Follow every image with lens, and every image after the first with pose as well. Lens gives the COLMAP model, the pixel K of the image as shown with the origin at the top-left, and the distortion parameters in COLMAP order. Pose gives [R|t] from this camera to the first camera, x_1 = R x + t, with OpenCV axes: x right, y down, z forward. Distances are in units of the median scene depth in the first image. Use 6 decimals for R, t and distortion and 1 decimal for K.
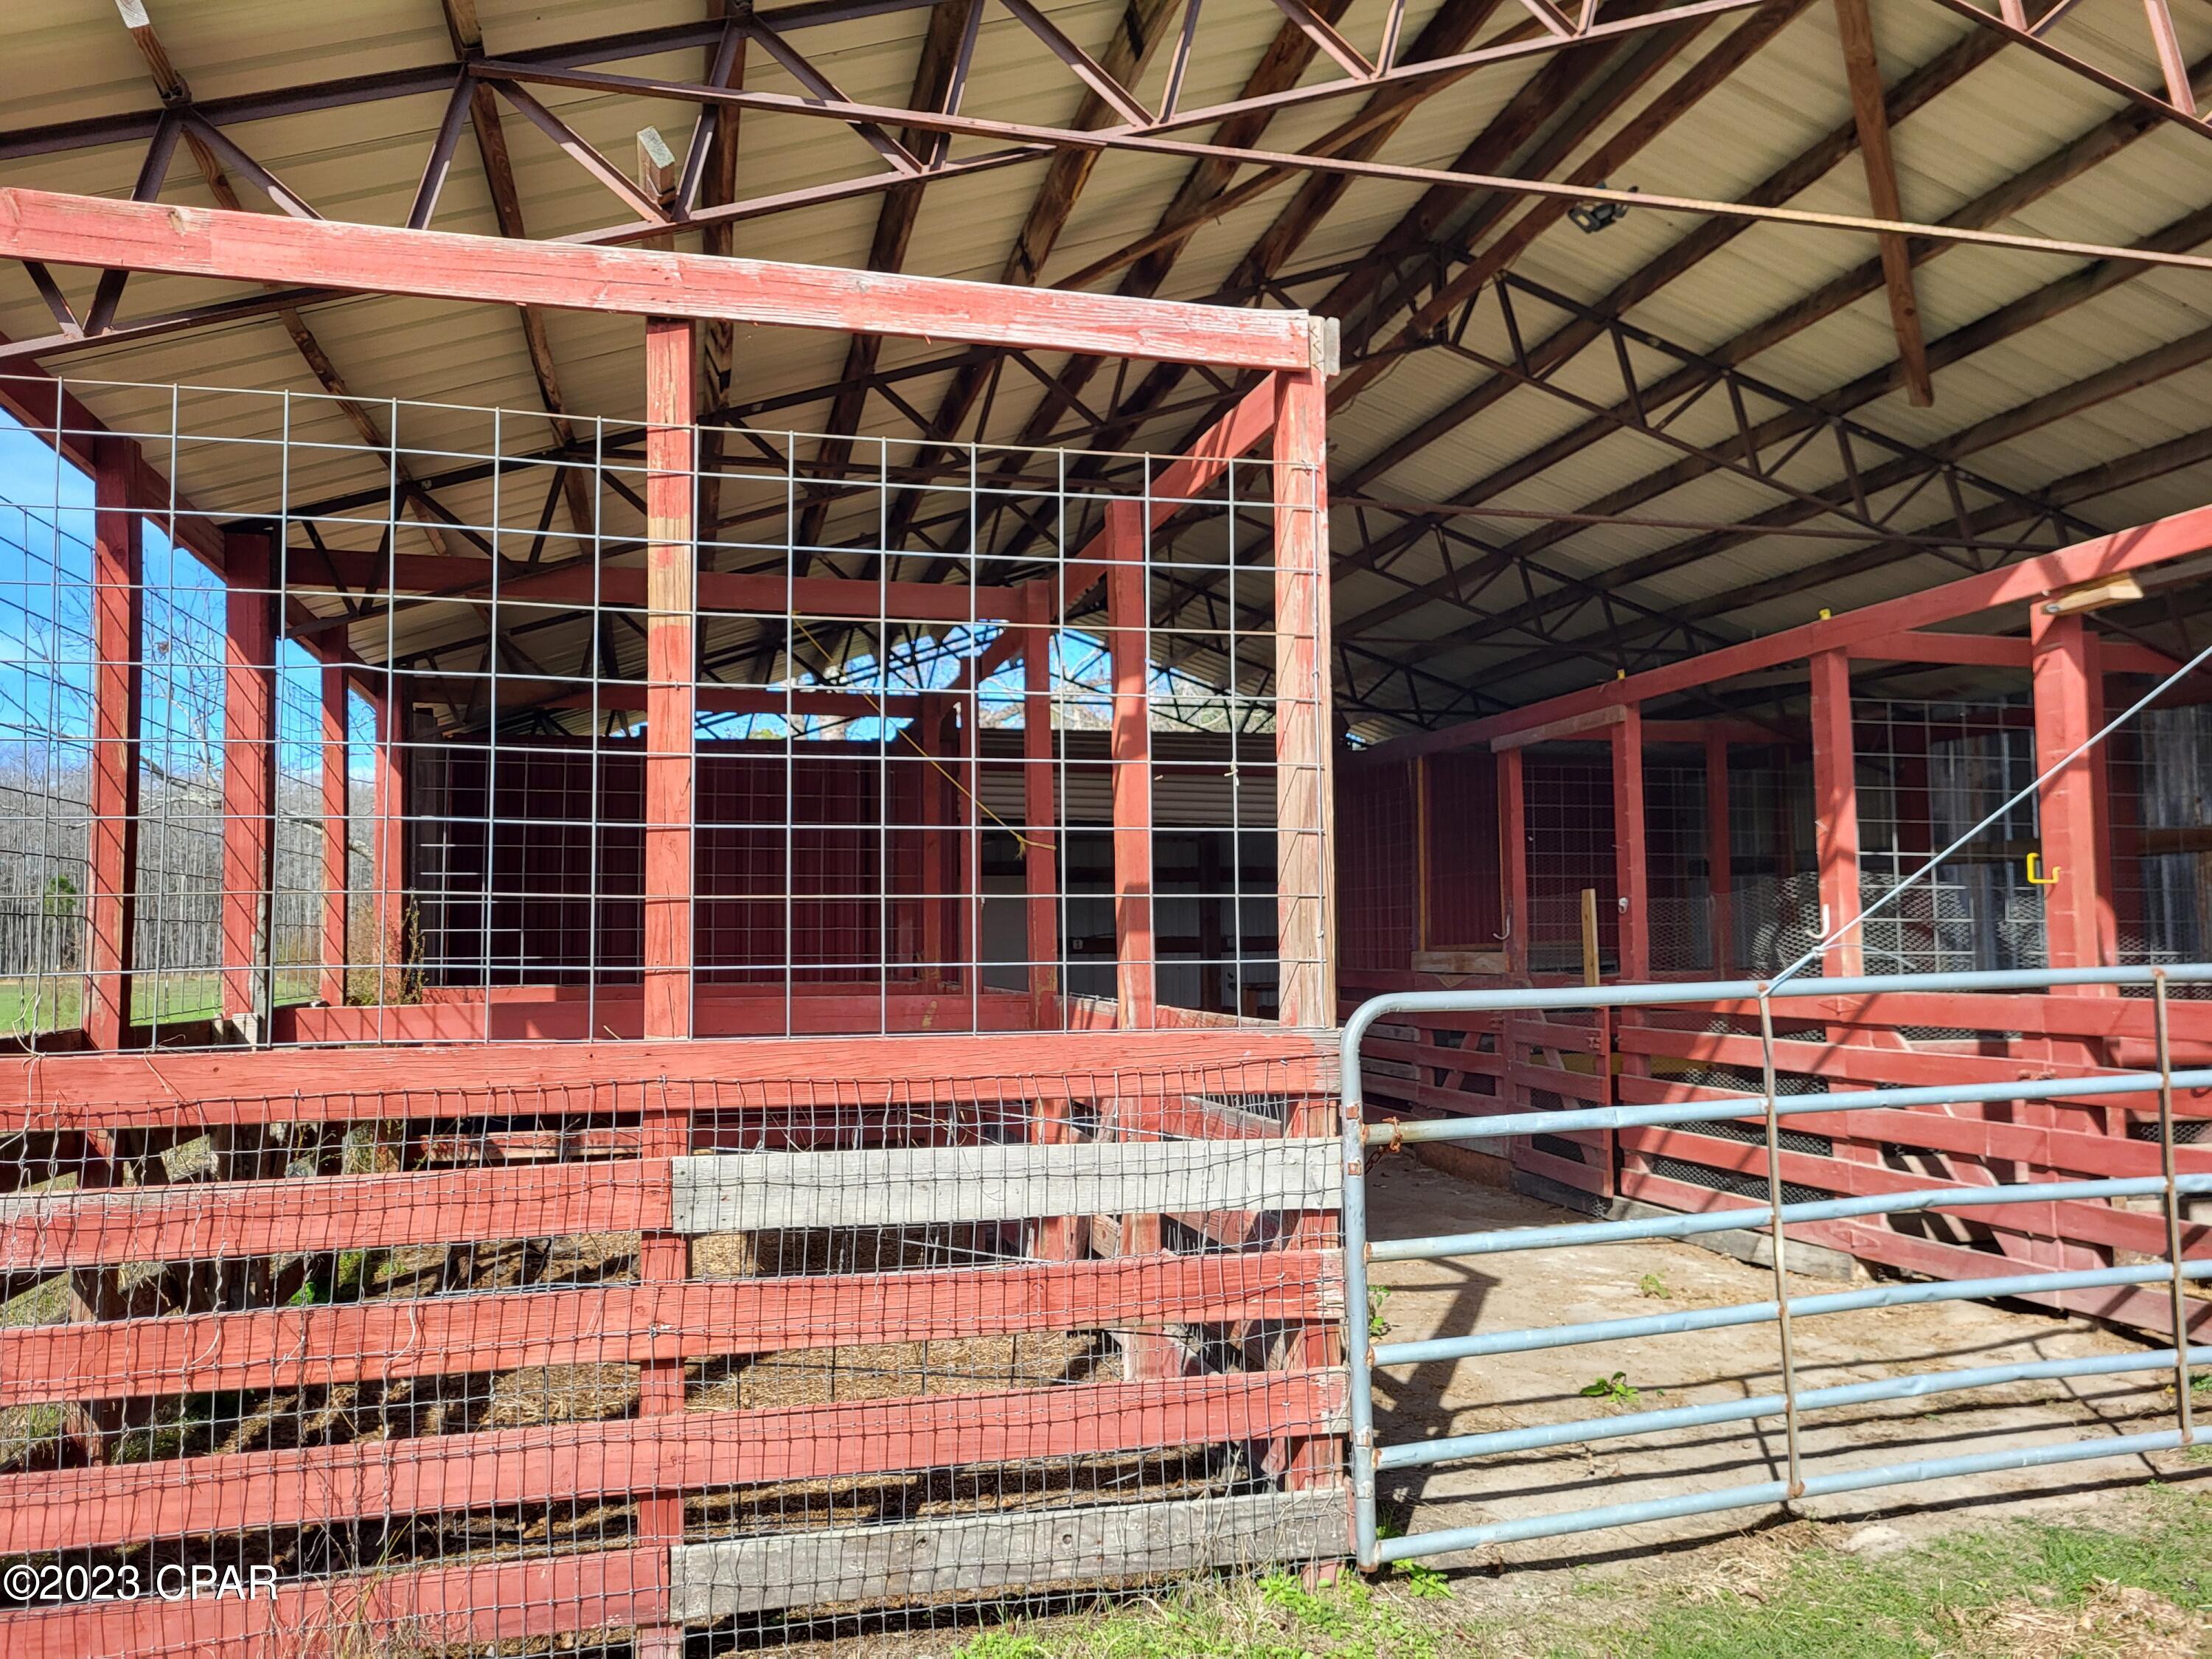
lens RADIAL K [[1683.6, 0, 1110.3], [0, 1683.6, 820.6], [0, 0, 1]] dist [0.006835, -0.009128]
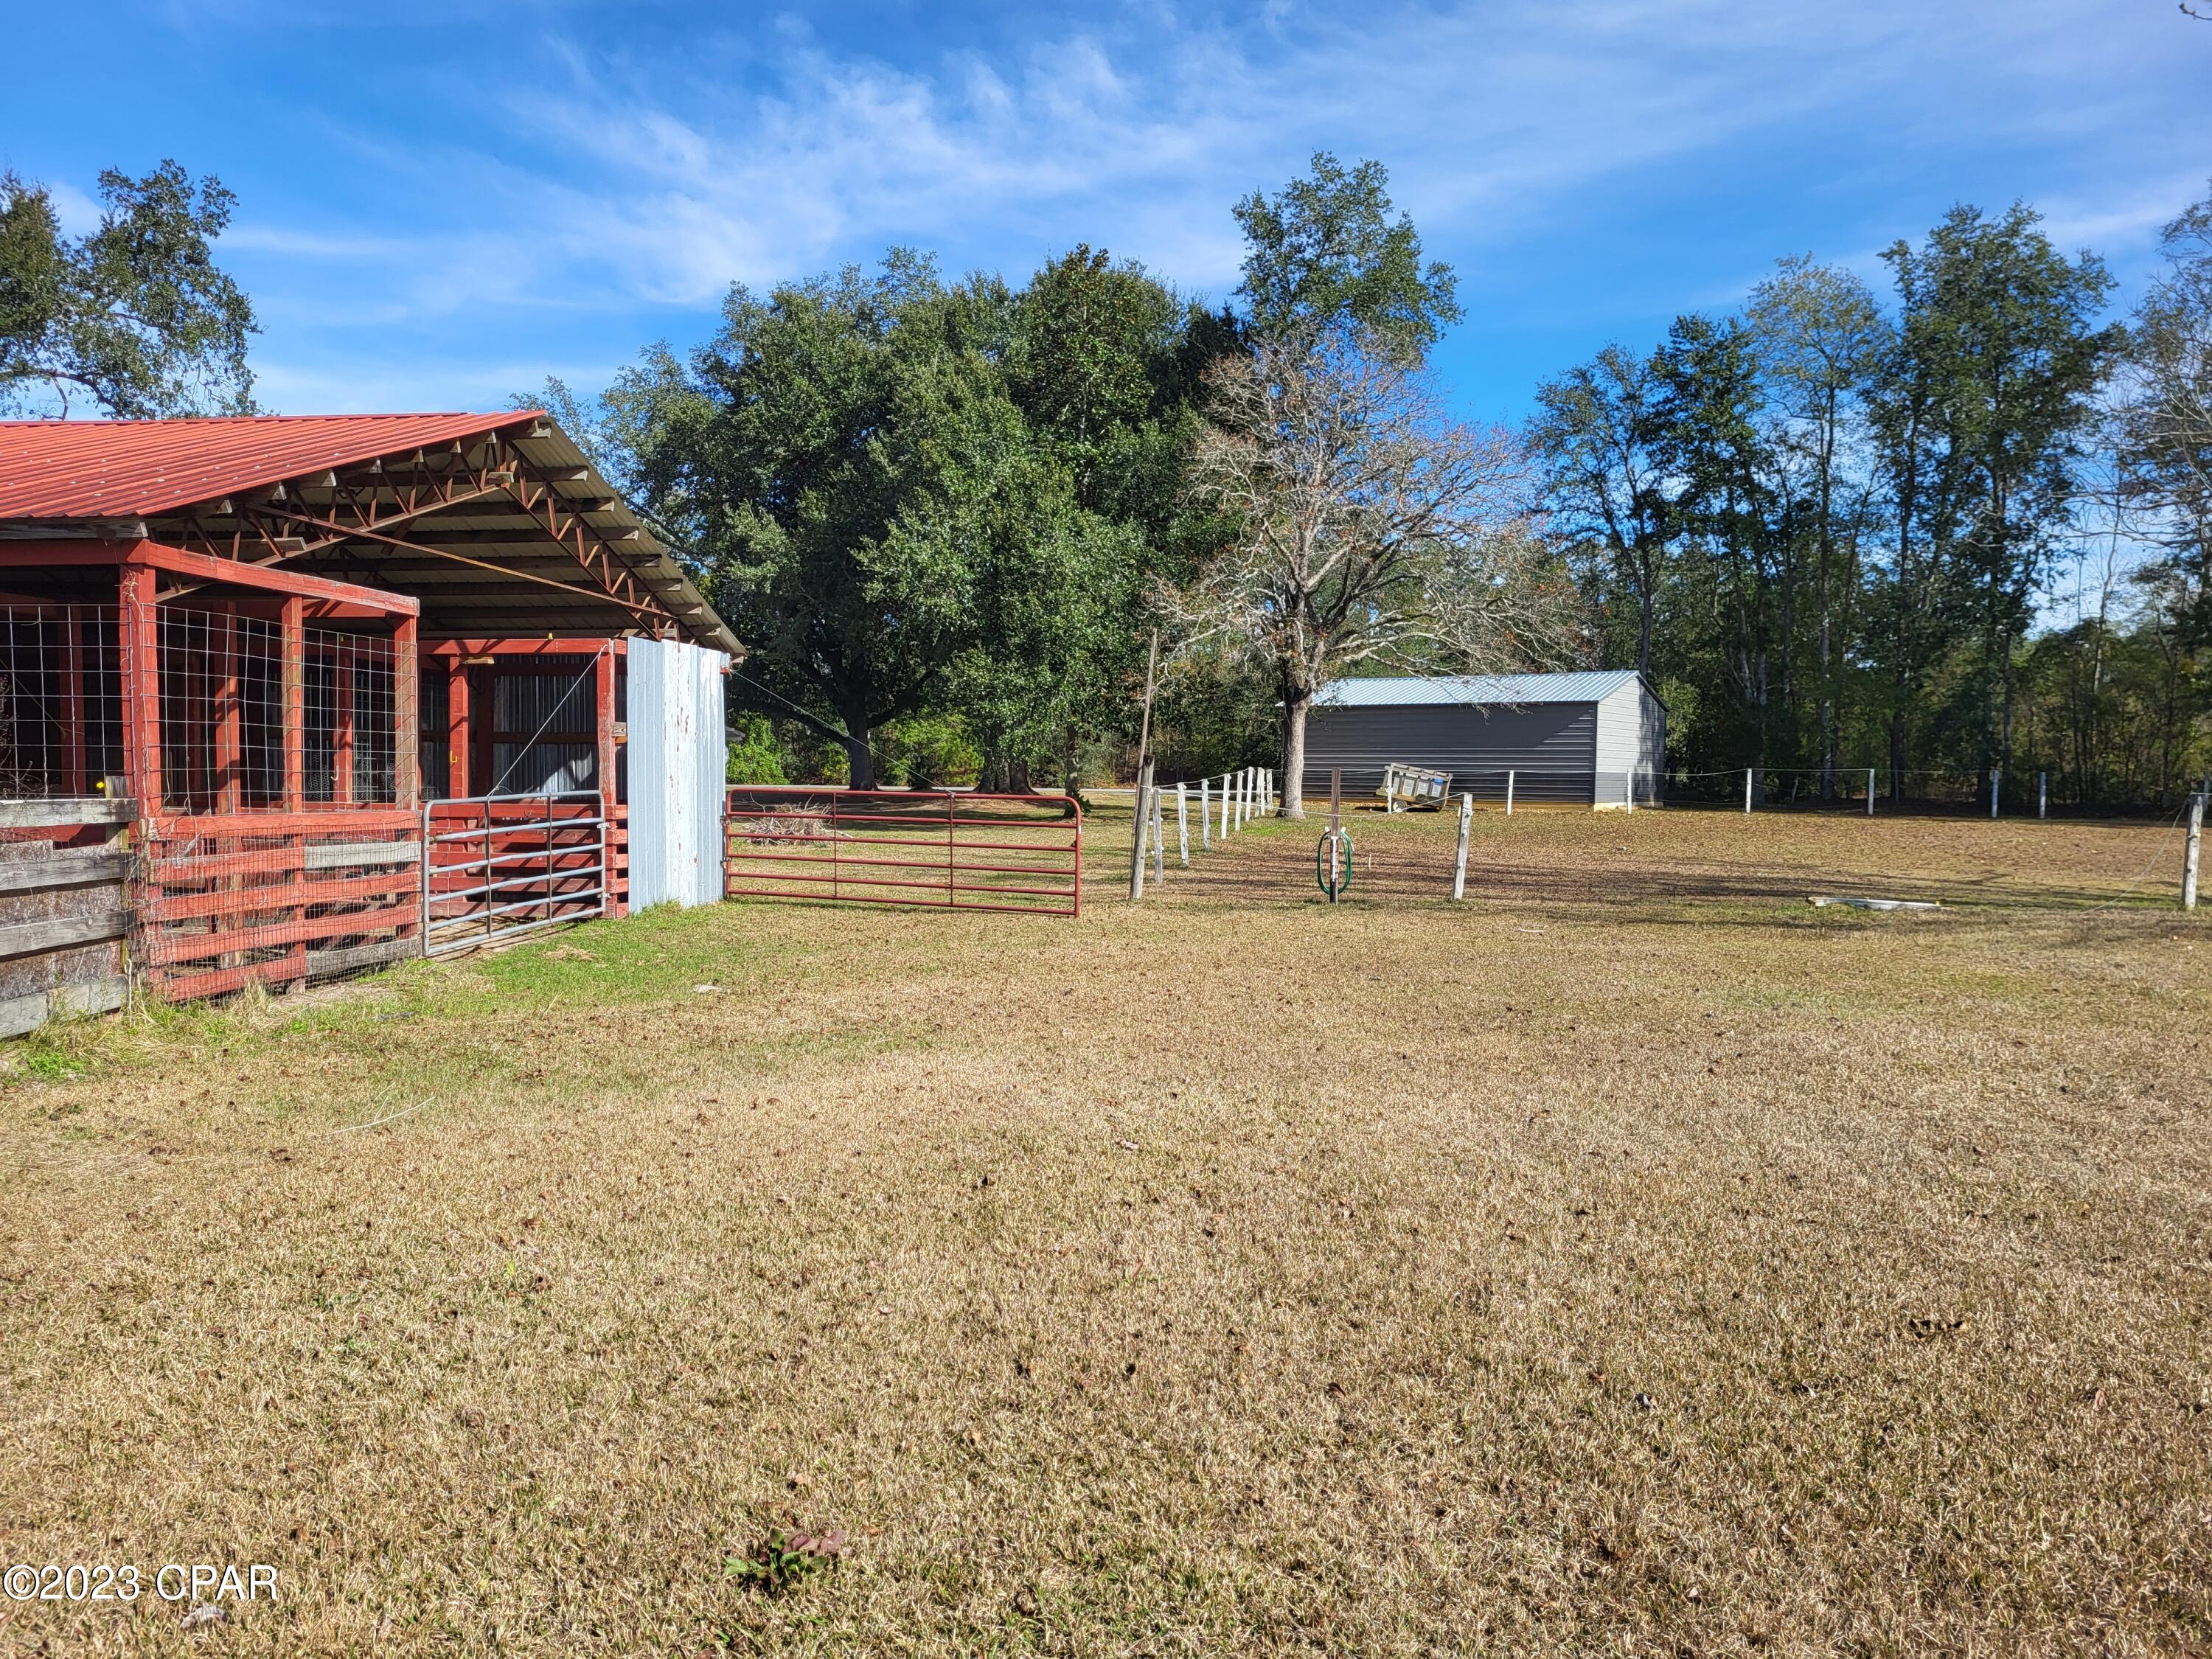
lens RADIAL K [[1683.6, 0, 1105.0], [0, 1683.6, 828.7], [0, 0, 1]] dist [0.006835, -0.009128]
pose [[0.370502, -0.018839, 0.928640, -1.692073], [-0.080522, 0.995379, 0.052320, -0.087864], [-0.925335, -0.094161, 0.367273, -1.051450]]
